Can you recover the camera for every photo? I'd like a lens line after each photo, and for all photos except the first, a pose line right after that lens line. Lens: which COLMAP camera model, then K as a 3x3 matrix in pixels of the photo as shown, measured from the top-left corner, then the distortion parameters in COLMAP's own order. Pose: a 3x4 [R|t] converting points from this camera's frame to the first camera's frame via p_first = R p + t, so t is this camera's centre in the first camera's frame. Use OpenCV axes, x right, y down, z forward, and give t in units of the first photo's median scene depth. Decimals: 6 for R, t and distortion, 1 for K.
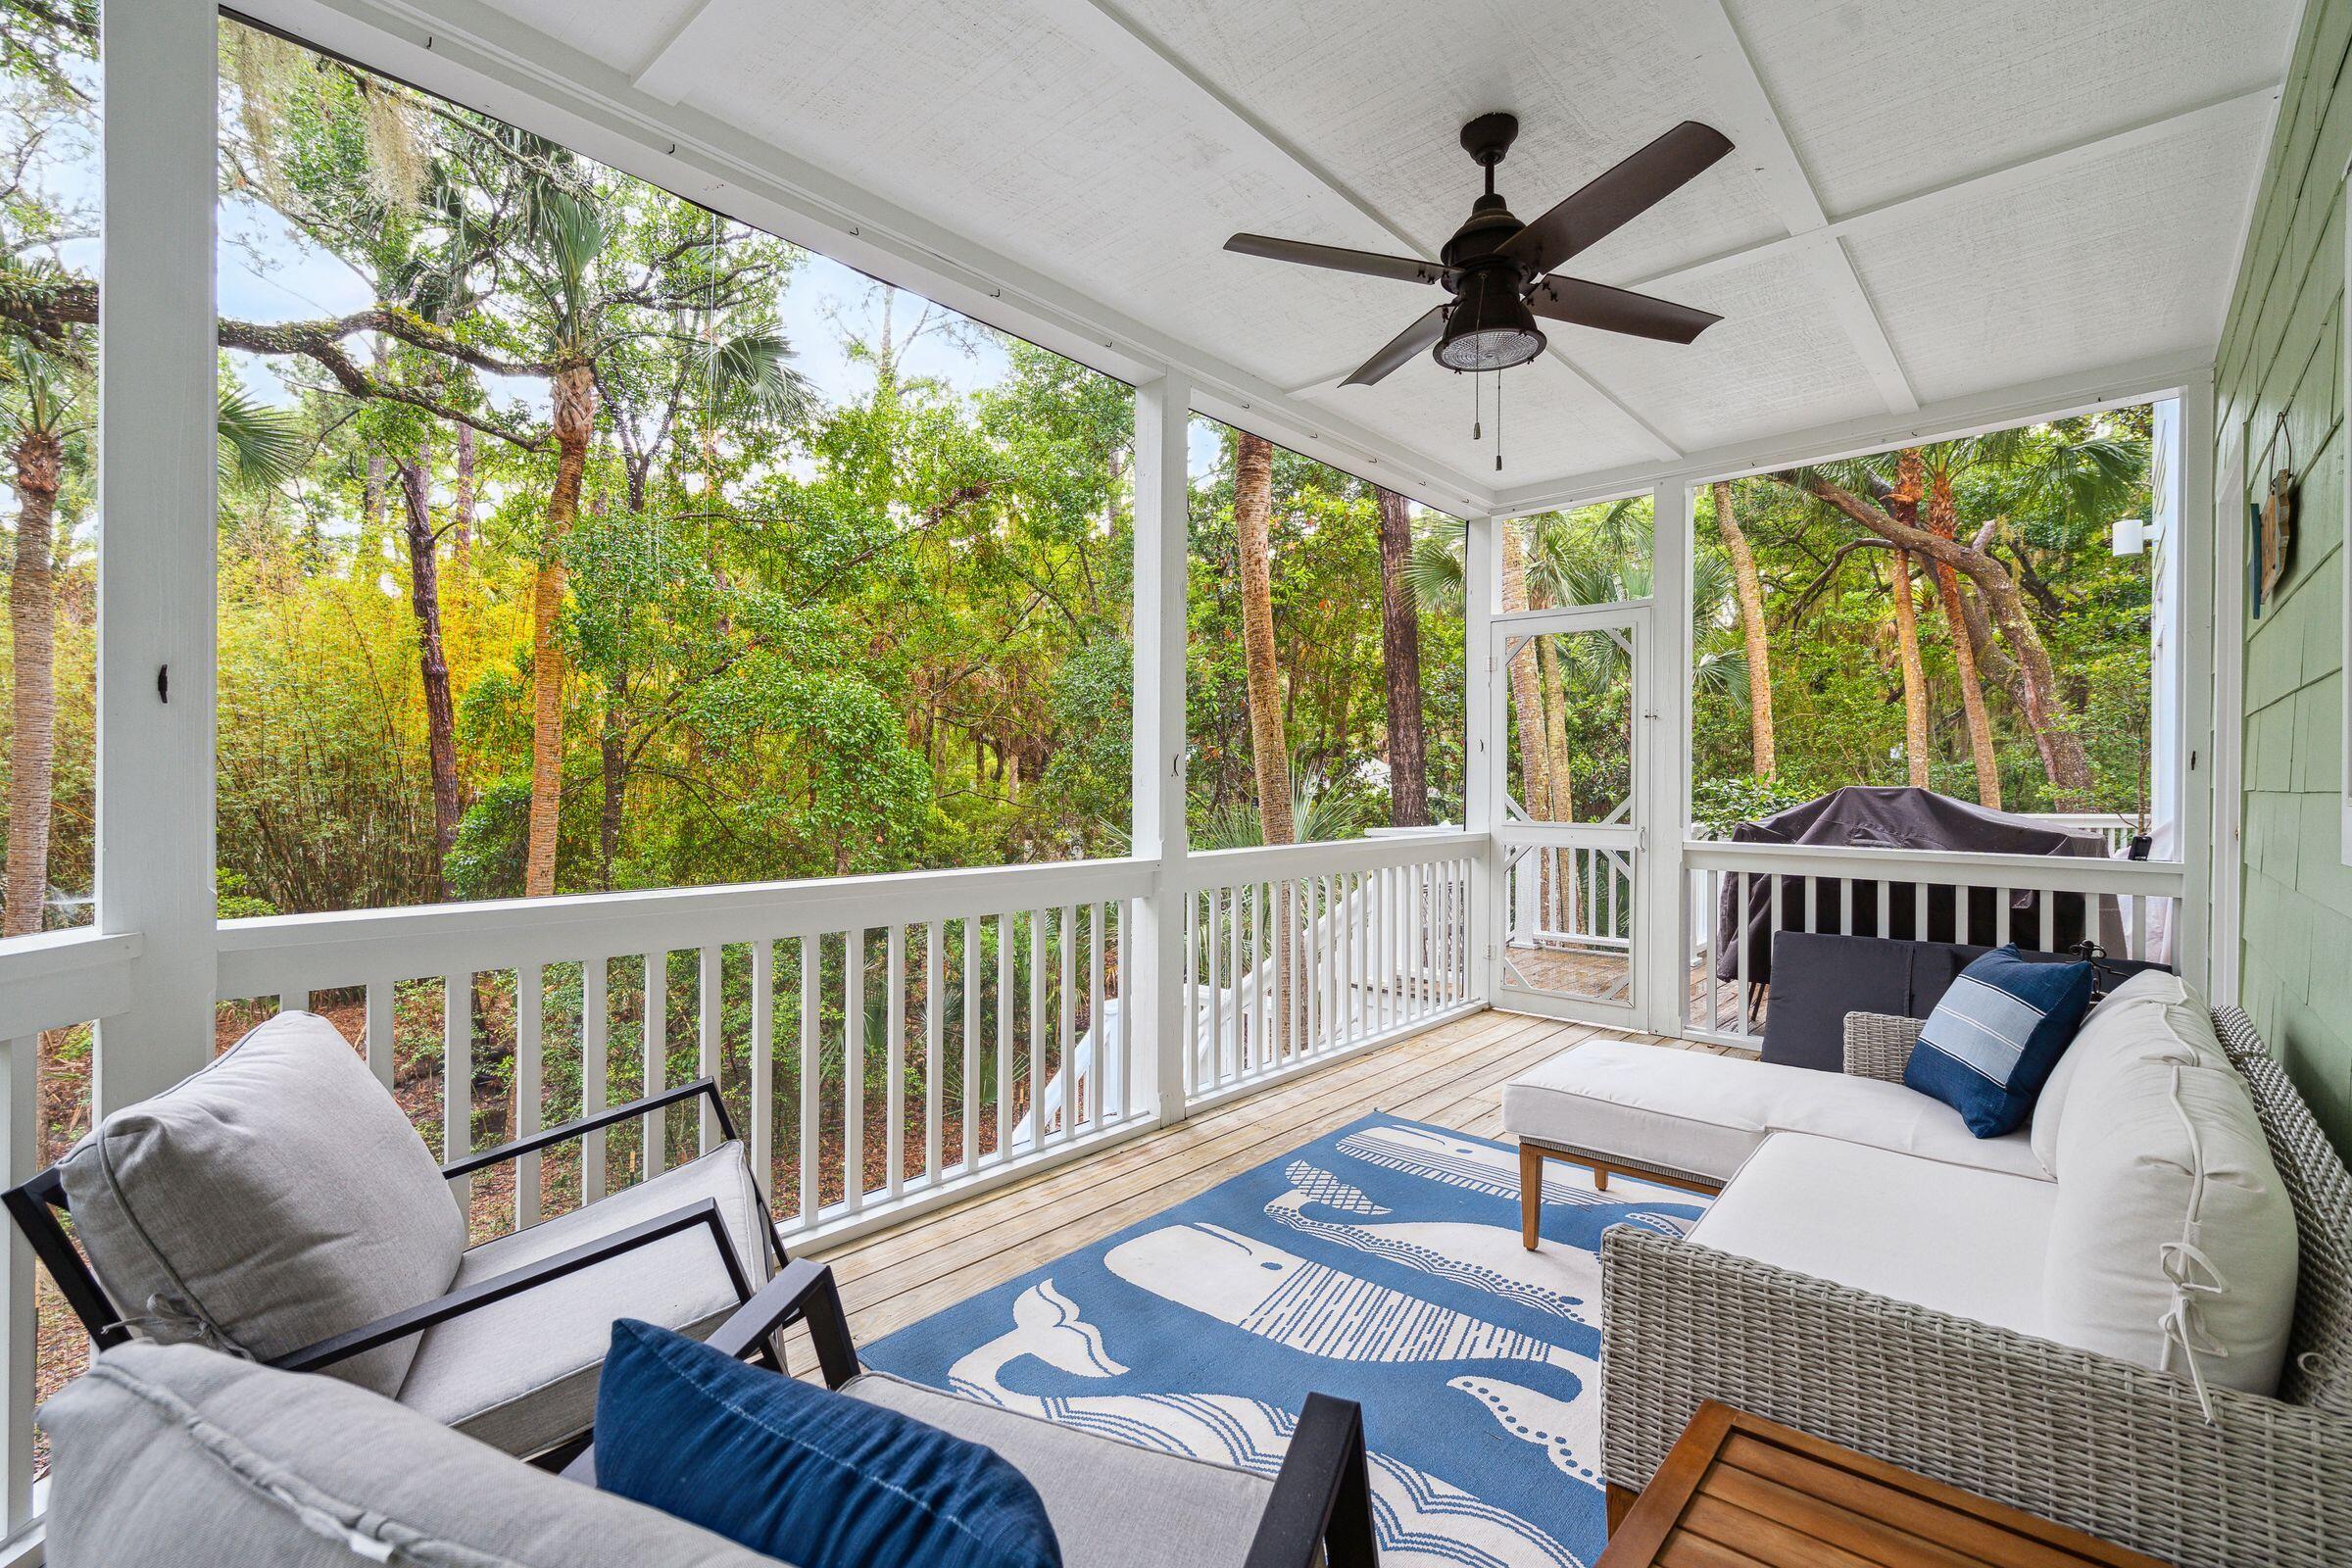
lens RADIAL K [[1070.6, 0, 1171.6], [0, 1070.6, 781.7], [0, 0, 1]] dist [0.000582, 0.000925]
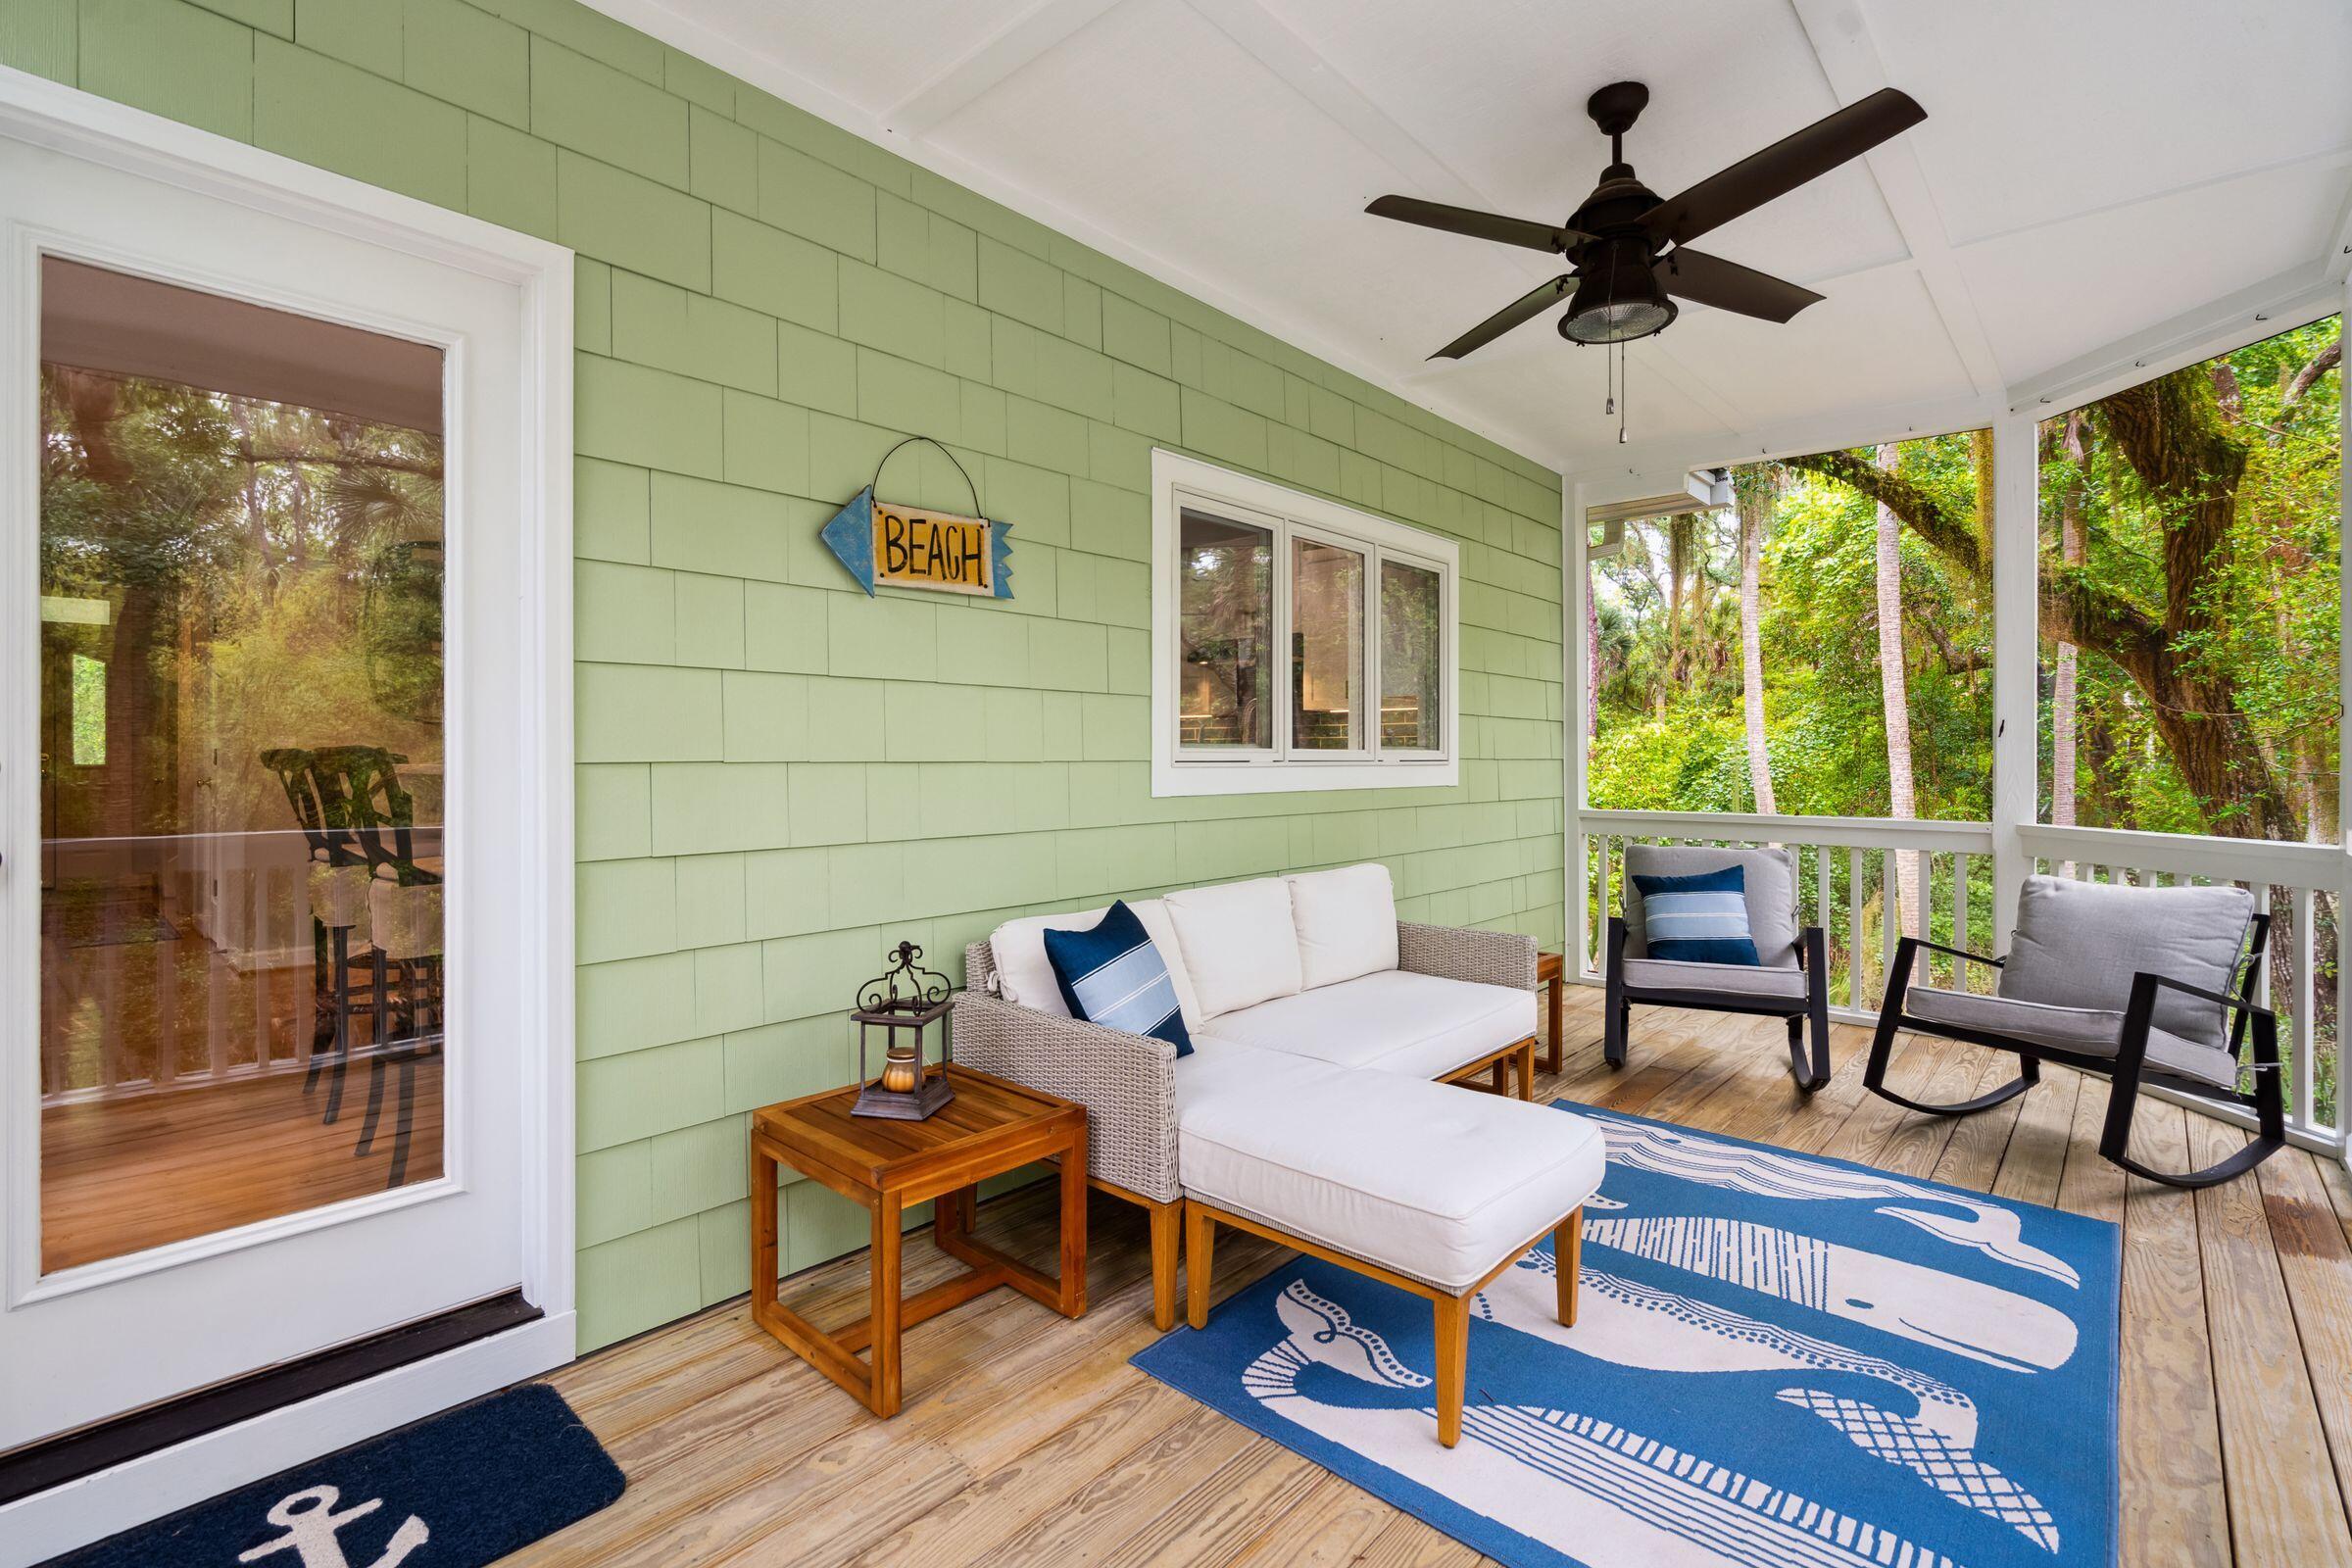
lens RADIAL K [[1070.6, 0, 1171.2], [0, 1070.6, 765.4], [0, 0, 1]] dist [0.000582, 0.000925]
pose [[-0.999814, -0.003842, 0.018909, 0.664373], [-0.003602, 0.999913, 0.012690, -0.007349], [-0.018957, 0.012619, -0.999741, 1.931709]]
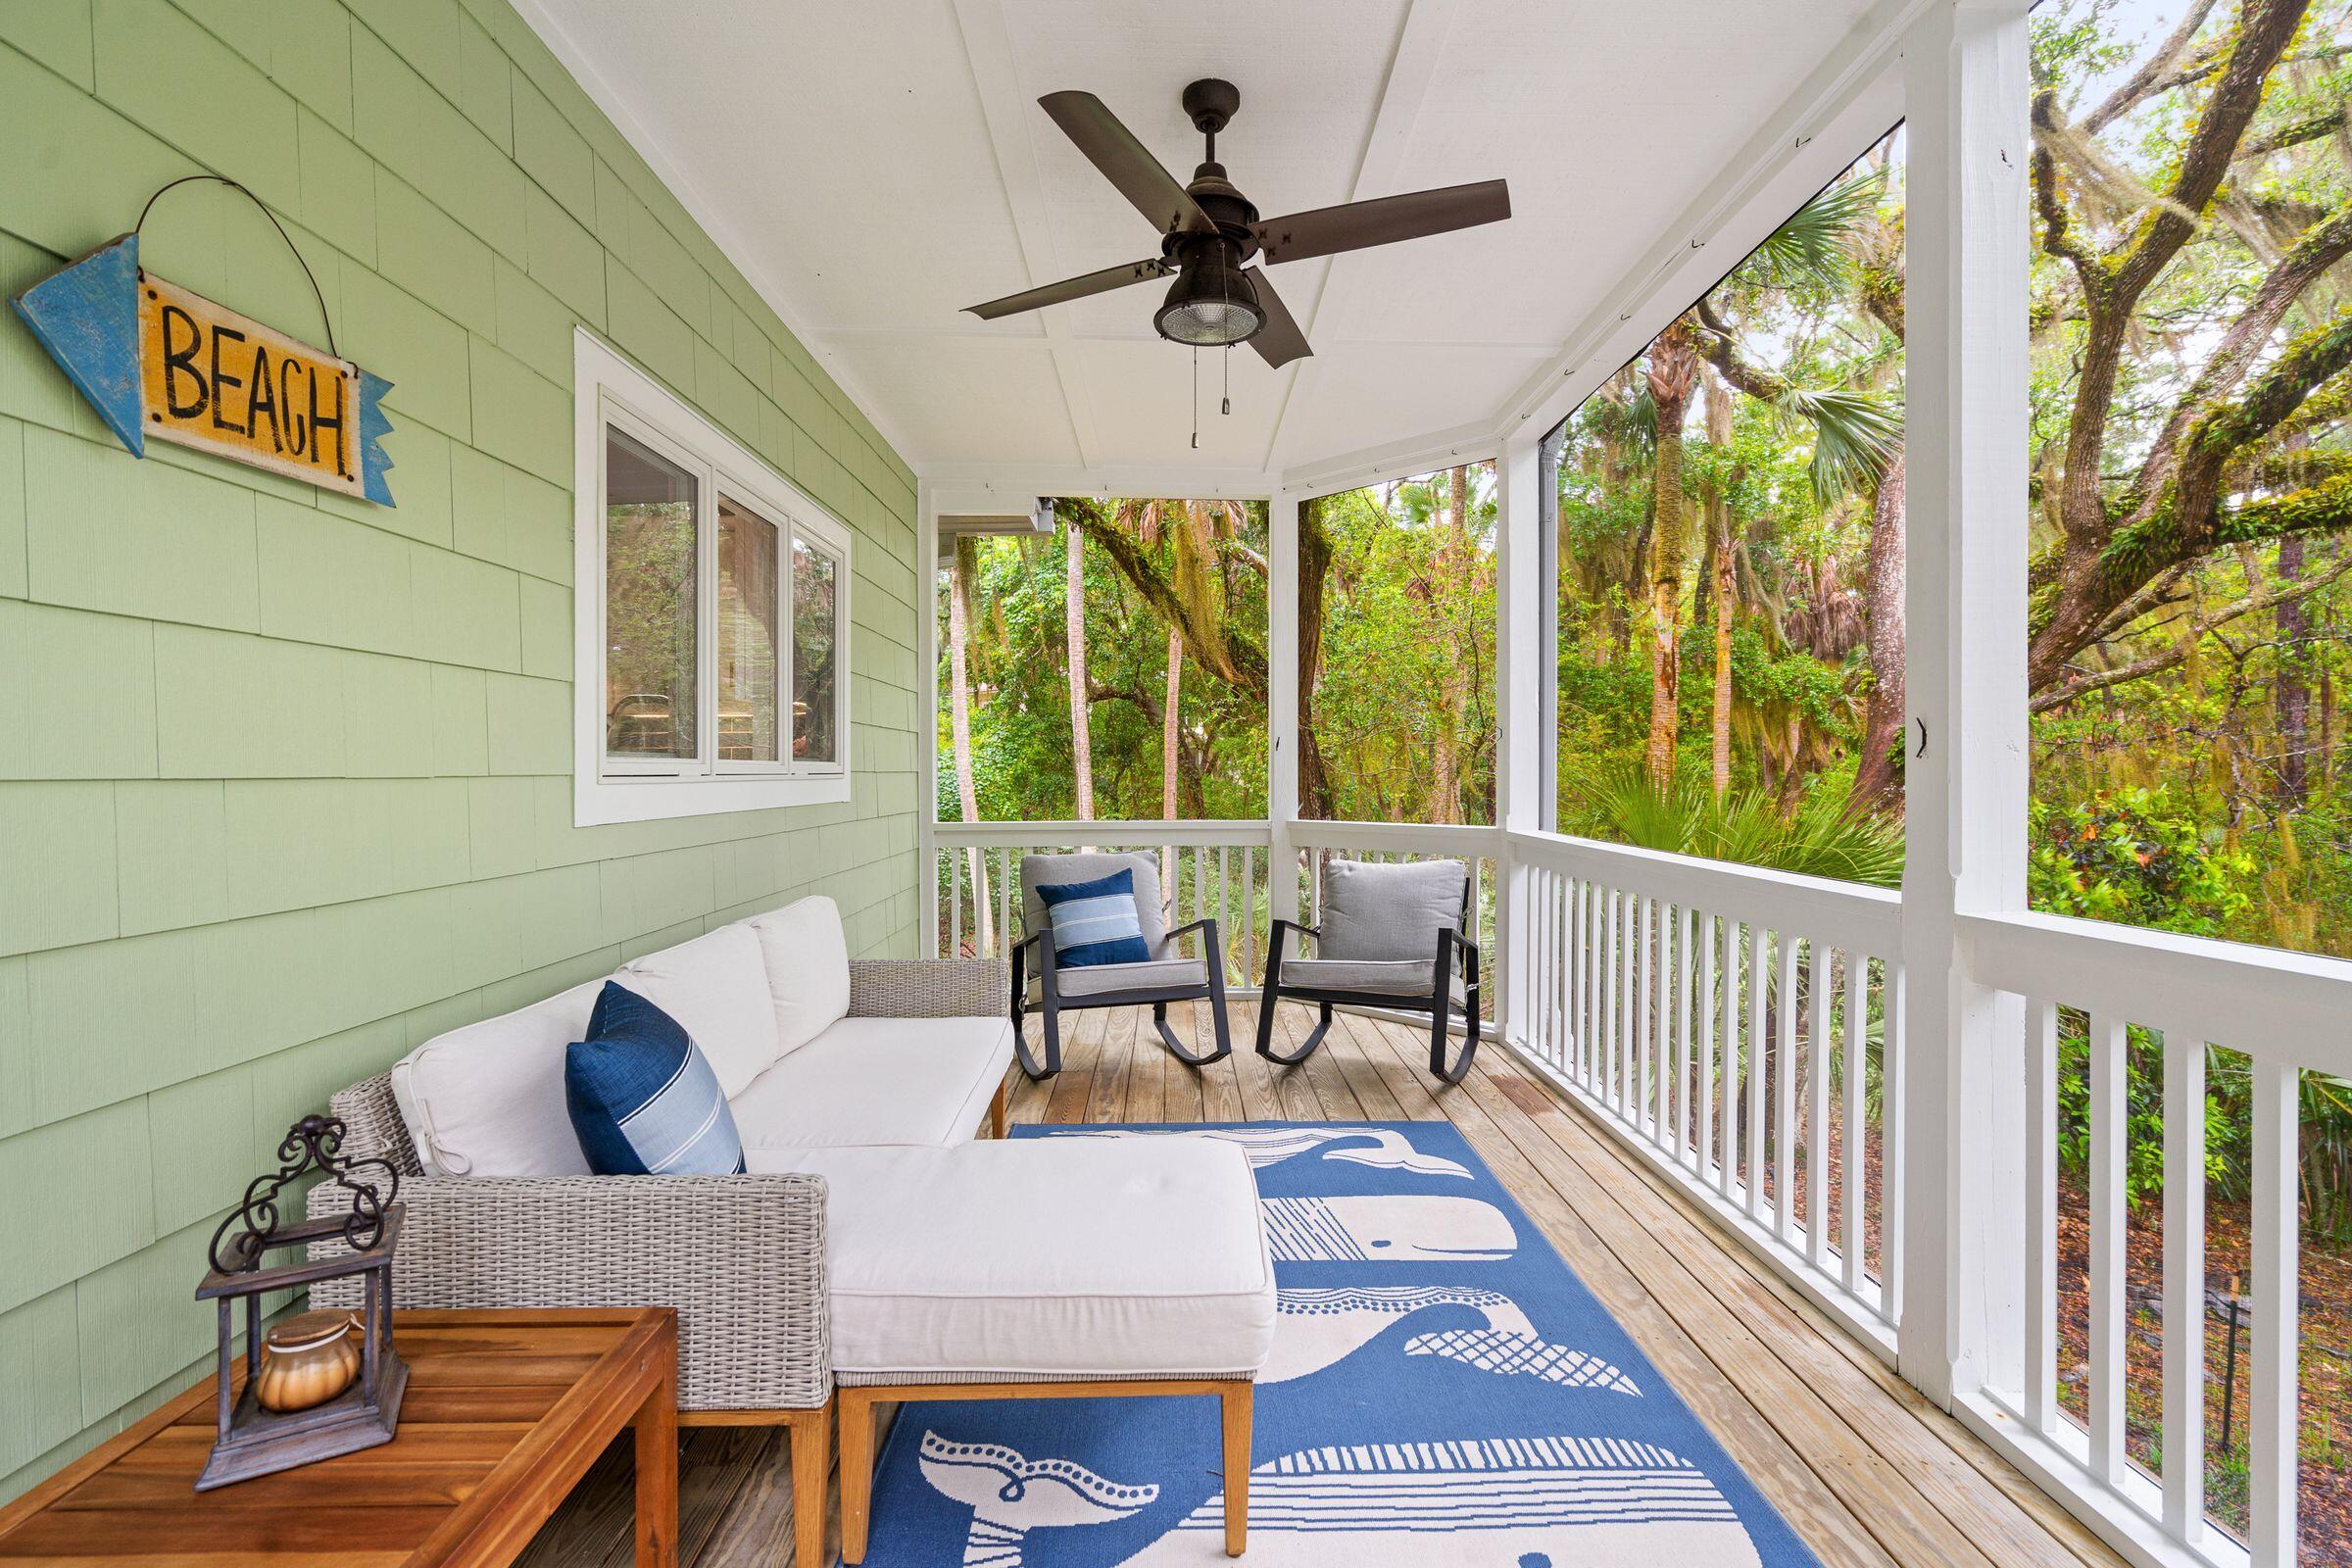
lens RADIAL K [[1070.6, 0, 1179.7], [0, 1070.6, 779.9], [0, 0, 1]] dist [0.000582, 0.000925]
pose [[-0.743514, 0.008367, -0.668667, 0.930875], [0.001930, 0.999944, 0.010367, -0.001188], [0.668717, 0.006418, -0.743489, 1.654697]]
